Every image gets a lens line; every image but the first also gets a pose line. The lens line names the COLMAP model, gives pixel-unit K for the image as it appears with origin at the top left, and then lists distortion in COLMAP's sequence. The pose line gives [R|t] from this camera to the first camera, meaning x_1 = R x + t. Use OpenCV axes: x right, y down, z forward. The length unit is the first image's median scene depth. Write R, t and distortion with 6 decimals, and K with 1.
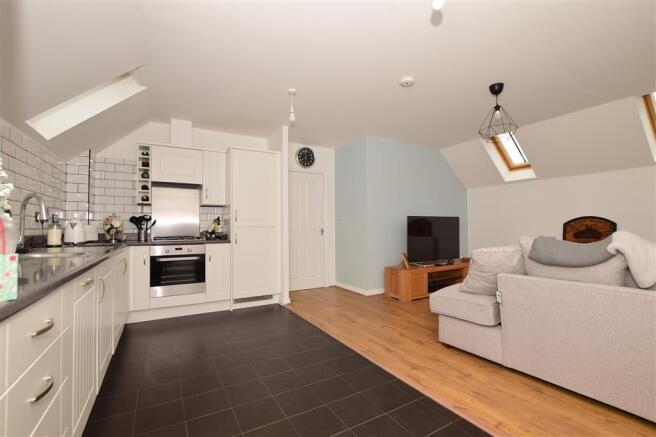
lens RADIAL K [[293.6, 0, 324.5], [0, 293.6, 219.1], [0, 0, 1]] dist [-0.035476, 0.000186]
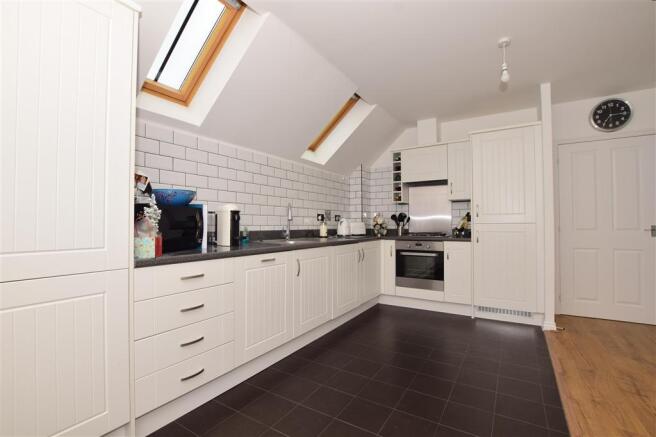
lens RADIAL K [[293.6, 0, 324.5], [0, 293.6, 219.1], [0, 0, 1]] dist [-0.035476, 0.000186]
pose [[0.454759, -0.010974, -0.890547, 0.274603], [0.026748, 0.999641, 0.001341, 0.000373], [0.890213, -0.024430, 0.454889, 0.213316]]
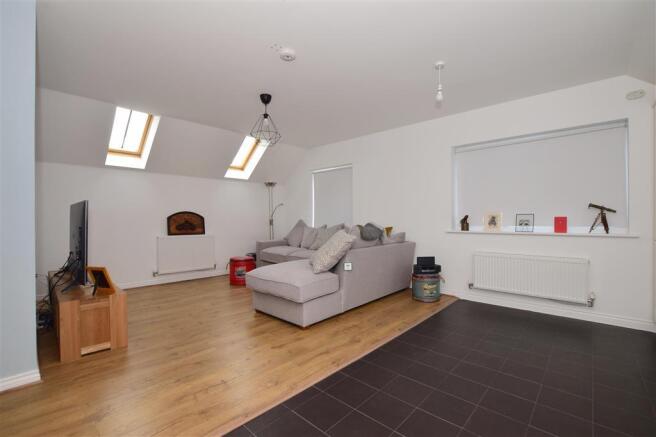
lens RADIAL K [[293.6, 0, 324.5], [0, 293.6, 219.1], [0, 0, 1]] dist [-0.035476, 0.000186]
pose [[-0.295796, 0.005013, 0.955238, -0.464705], [-0.021530, 0.999697, -0.011913, 0.026846], [-0.955008, -0.024091, -0.295599, 0.899852]]
